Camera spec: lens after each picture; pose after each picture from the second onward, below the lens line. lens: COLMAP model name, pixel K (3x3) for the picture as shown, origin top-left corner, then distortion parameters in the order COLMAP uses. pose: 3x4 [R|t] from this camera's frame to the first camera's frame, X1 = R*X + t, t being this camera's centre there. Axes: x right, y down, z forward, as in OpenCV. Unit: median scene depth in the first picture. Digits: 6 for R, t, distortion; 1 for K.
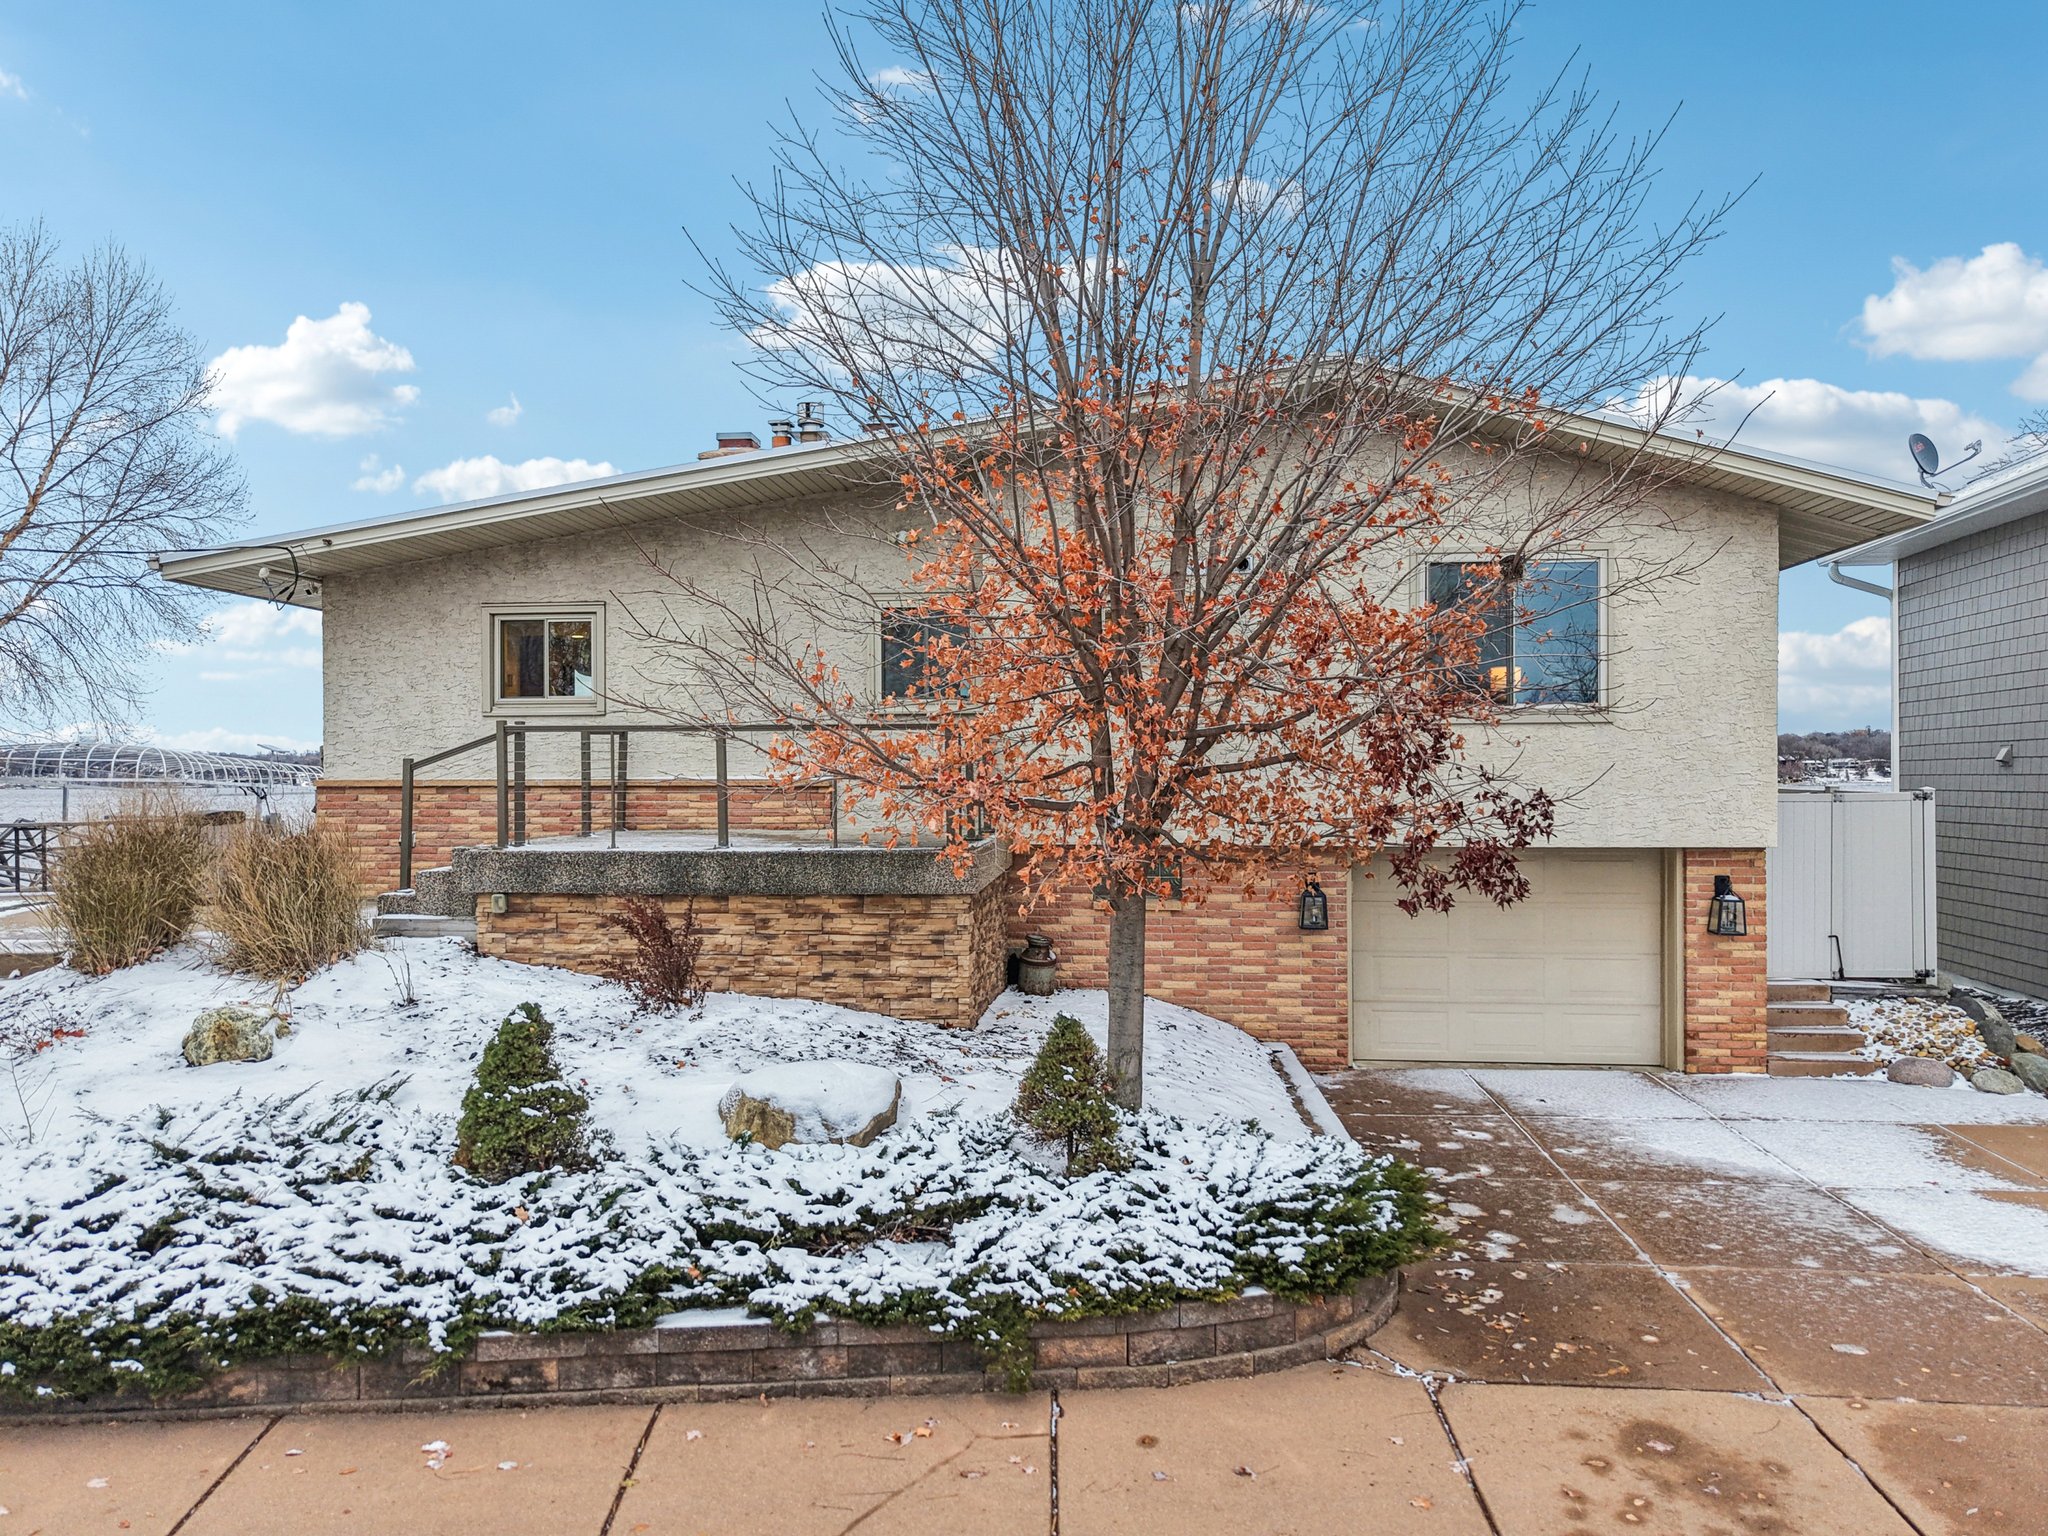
lens RADIAL K [[1394.1, 0, 1030.3], [0, 1394.1, 799.2], [0, 0, 1]] dist [0.003176, -0.004673]
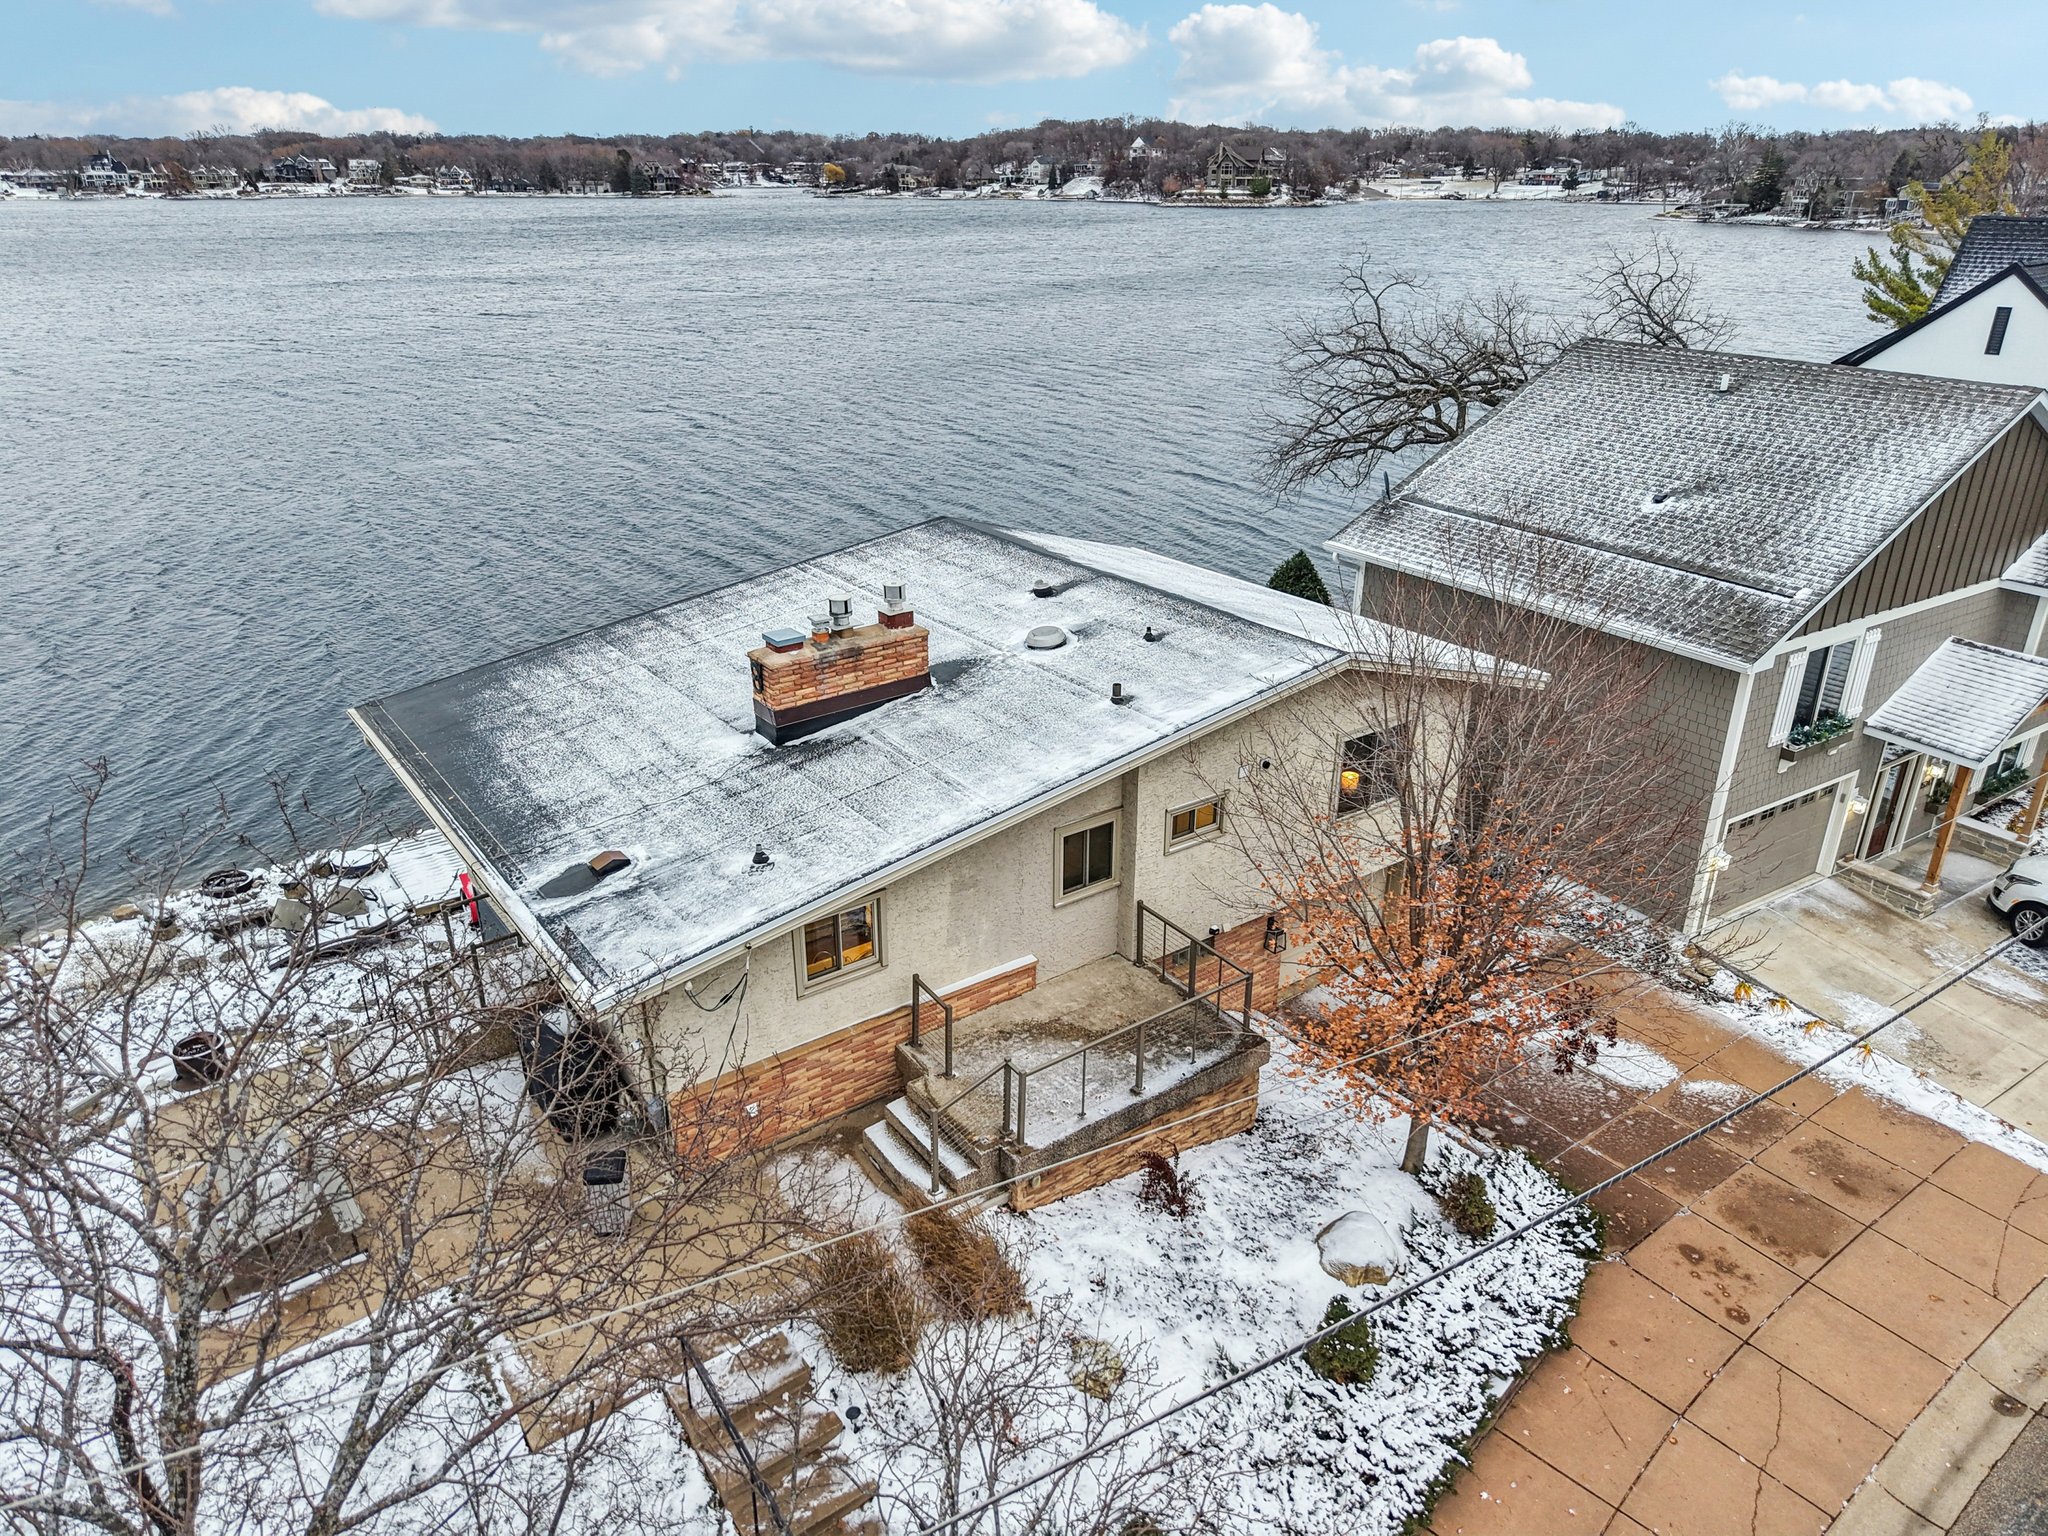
lens RADIAL K [[1380.4, 0, 1034.4], [0, 1380.4, 769.8], [0, 0, 1]] dist [0.001158, 0.000303]
pose [[0.740045, -0.260812, 0.619928, -1.722810], [-0.000885, 0.921369, 0.388689, -1.313425], [-0.672557, -0.288195, 0.681623, 0.183623]]
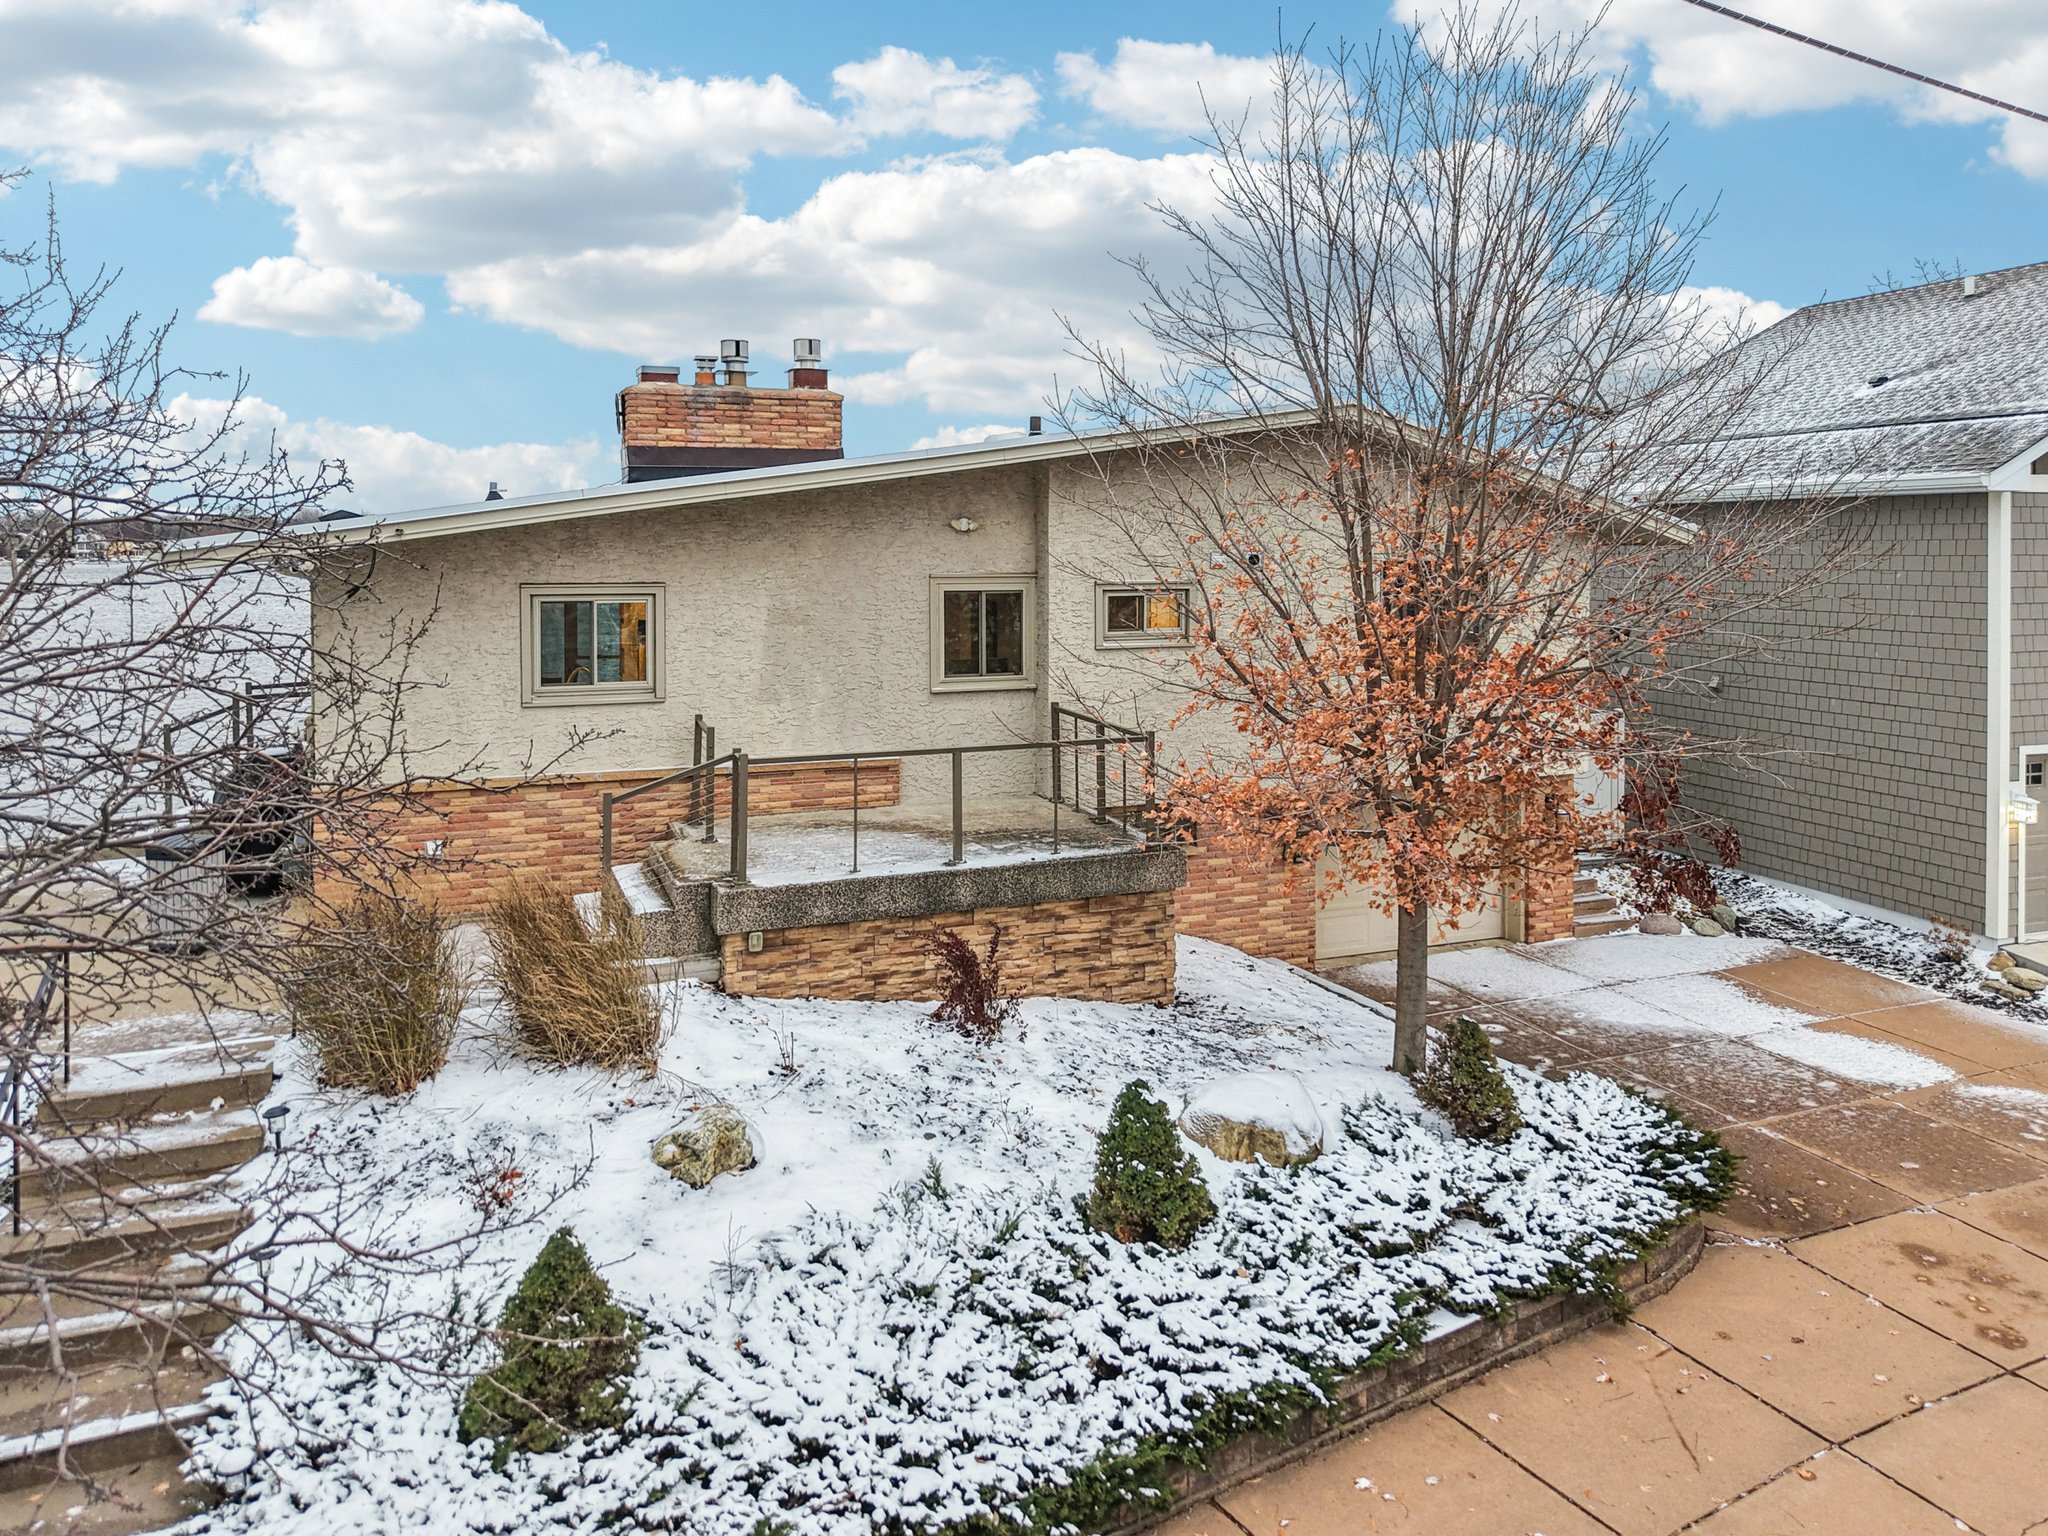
lens RADIAL K [[1463.0, 0, 1023.3], [0, 1463.0, 551.1], [0, 0, 1]] dist [-0.025306, 0.013803]
pose [[0.884352, 0.002070, 0.466815, -1.016532], [0.002302, 0.999959, -0.008794, -0.280263], [-0.466814, 0.008851, 0.884311, -0.009526]]
